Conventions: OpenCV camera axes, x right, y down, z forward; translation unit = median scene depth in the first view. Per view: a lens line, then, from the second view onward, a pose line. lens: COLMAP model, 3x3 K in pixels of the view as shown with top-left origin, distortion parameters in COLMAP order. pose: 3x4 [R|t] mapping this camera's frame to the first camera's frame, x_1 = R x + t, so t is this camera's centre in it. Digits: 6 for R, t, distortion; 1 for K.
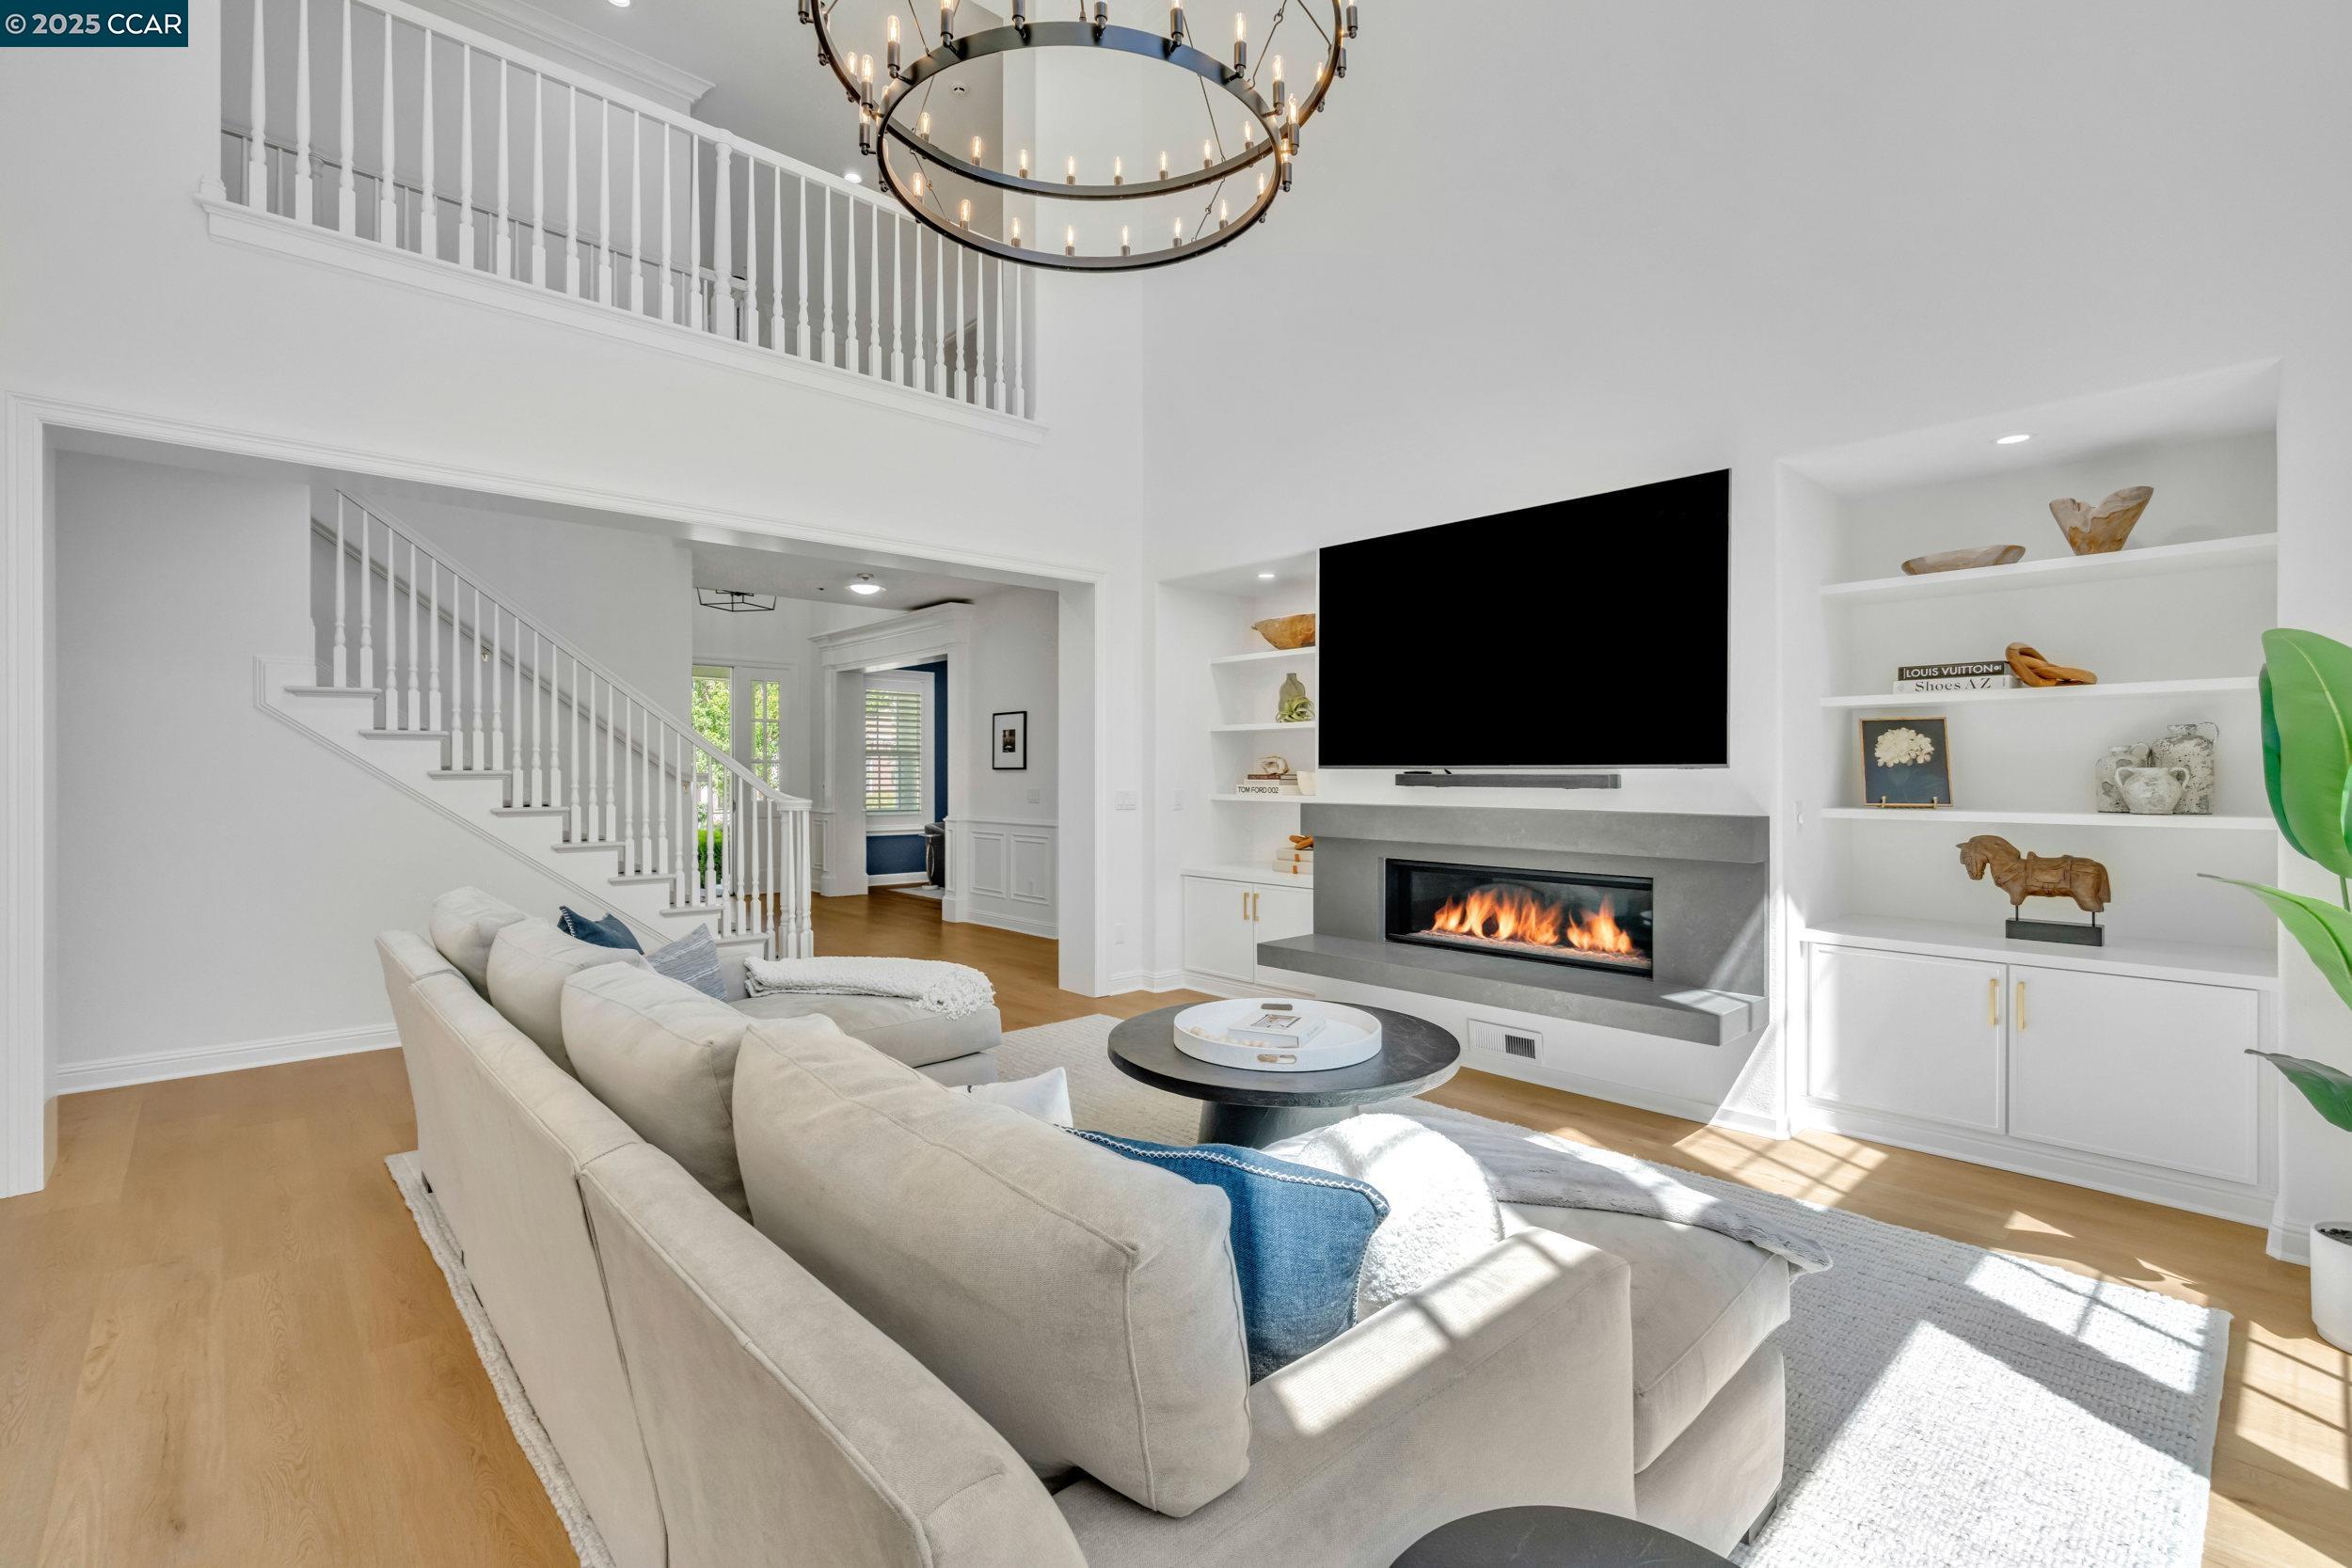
lens RADIAL K [[1057.5, 0, 1191.9], [0, 1057.5, 780.6], [0, 0, 1]] dist [-0.005670, 0.000111]
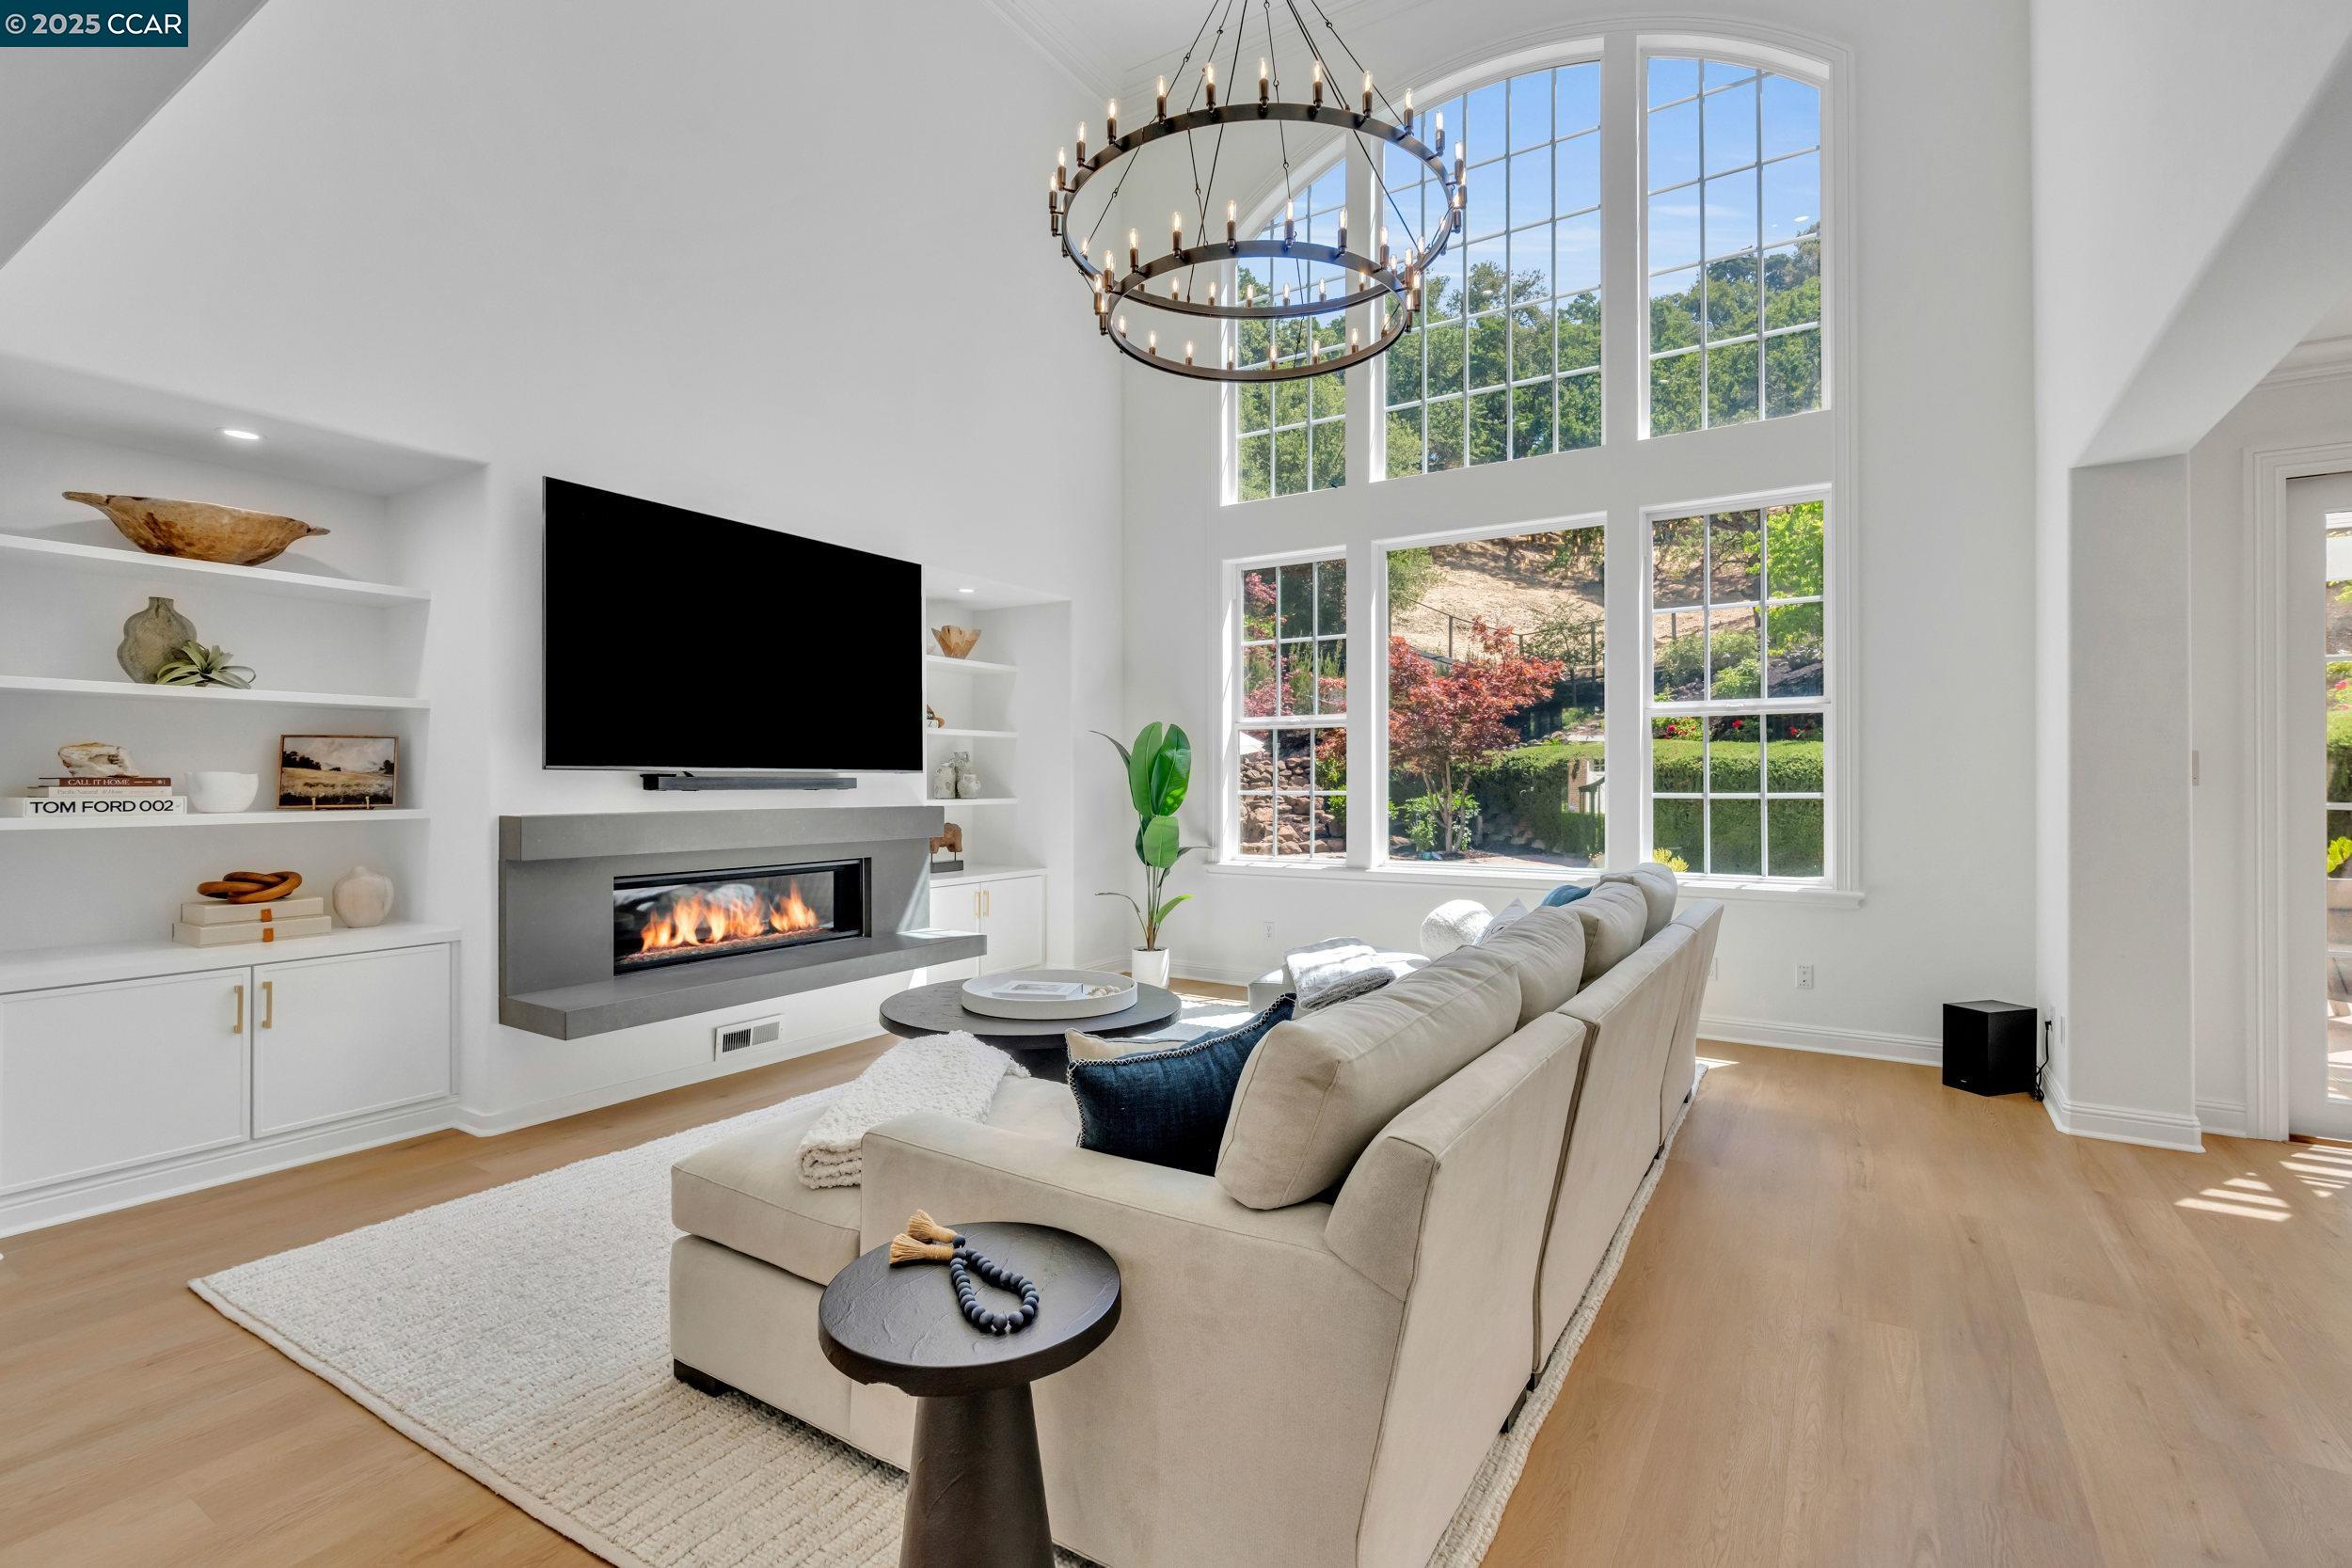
lens RADIAL K [[1057.5, 0, 1191.9], [0, 1057.5, 780.6], [0, 0, 1]] dist [-0.005670, 0.000111]
pose [[-0.257824, -0.000366, 0.966192, -0.814777], [0.005382, 0.999984, 0.001815, -0.001905], [-0.966177, 0.005668, -0.257818, 0.846242]]
